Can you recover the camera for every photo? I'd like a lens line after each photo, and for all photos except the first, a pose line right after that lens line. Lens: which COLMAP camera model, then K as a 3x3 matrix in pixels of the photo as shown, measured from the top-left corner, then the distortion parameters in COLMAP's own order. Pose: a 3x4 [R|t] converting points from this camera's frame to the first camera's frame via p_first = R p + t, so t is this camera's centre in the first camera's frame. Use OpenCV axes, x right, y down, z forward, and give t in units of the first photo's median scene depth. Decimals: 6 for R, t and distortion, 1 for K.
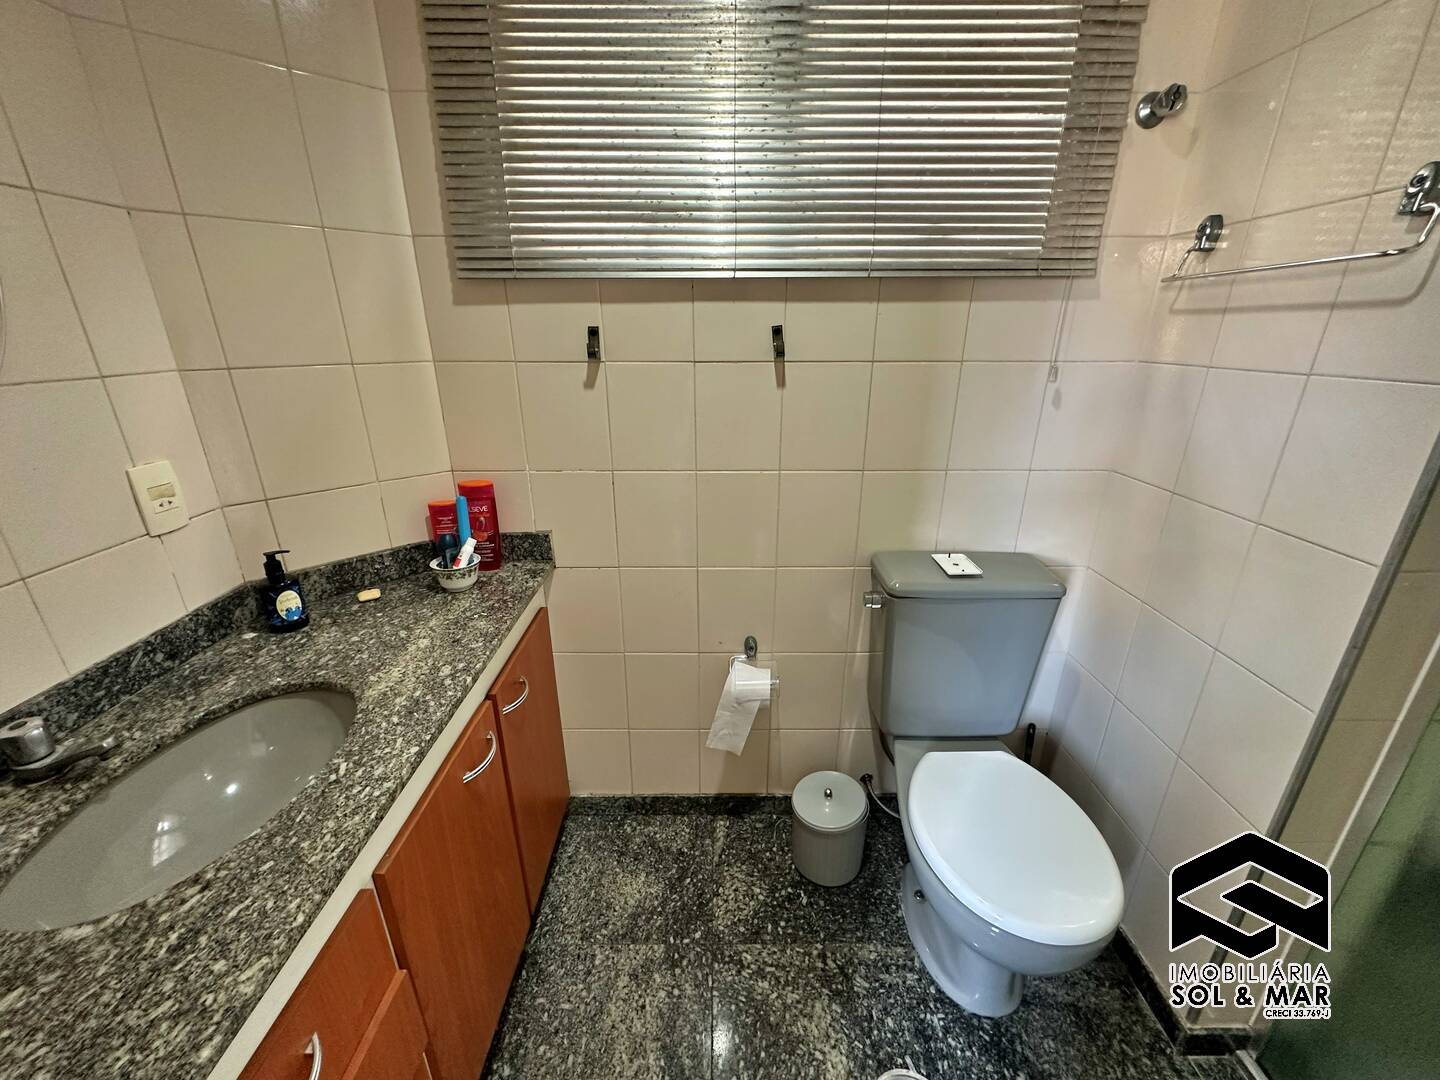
lens RADIAL K [[573.9, 0, 720.0], [0, 573.9, 540.0], [0, 0, 1]] dist [-0.002864, 0.000925]
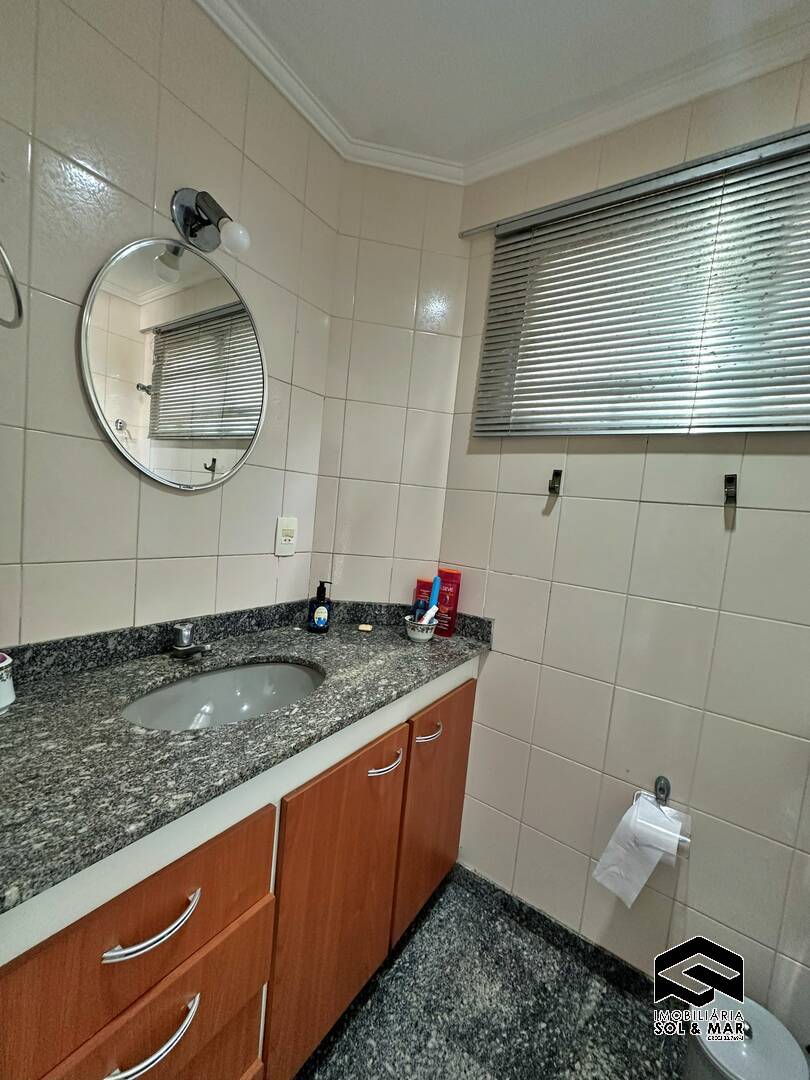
lens RADIAL K [[430.4, 0, 404.2], [0, 430.4, 540.1], [0, 0, 1]] dist [-0.002864, 0.000925]
pose [[0.817134, 0.121114, -0.563581, 0.072318], [-0.287576, 0.932977, -0.216458, 0.100824], [0.499592, 0.338947, 0.797197, 0.091528]]
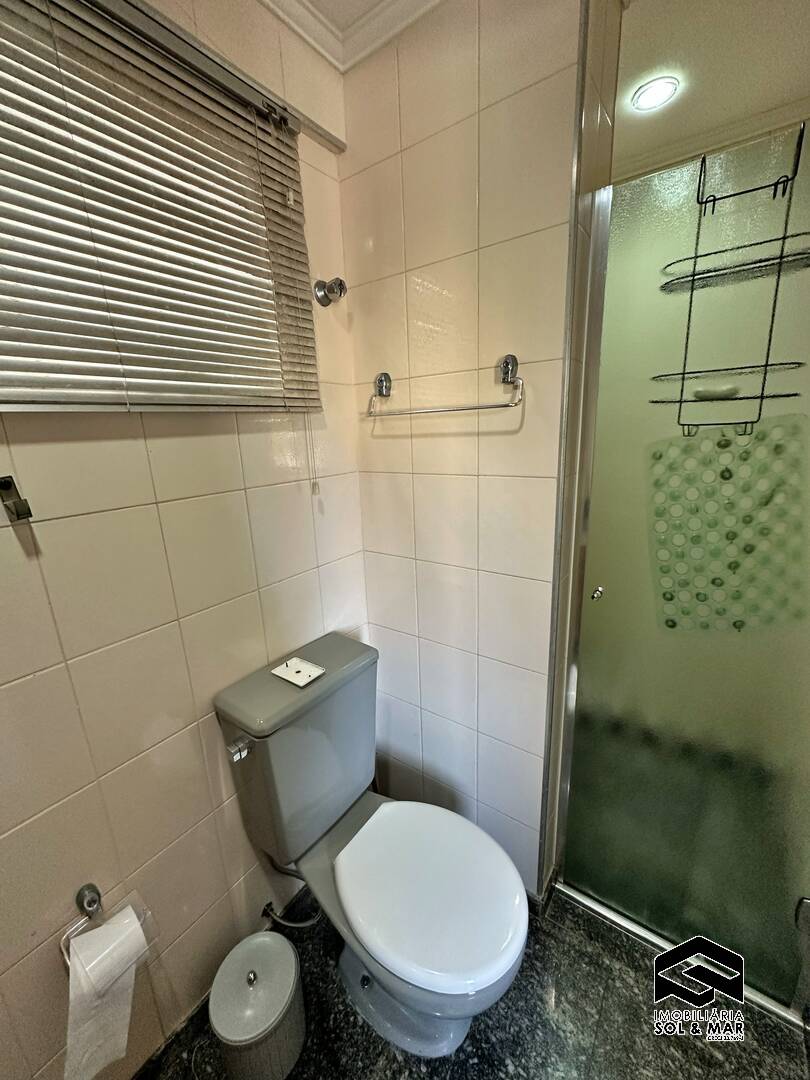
lens RADIAL K [[430.4, 0, 404.2], [0, 430.4, 540.1], [0, 0, 1]] dist [-0.002864, 0.000925]
pose [[0.584847, -0.226655, 0.778833, -0.041949], [0.318261, 0.947293, 0.036688, -0.175514], [-0.746099, 0.226416, 0.626157, 0.345932]]
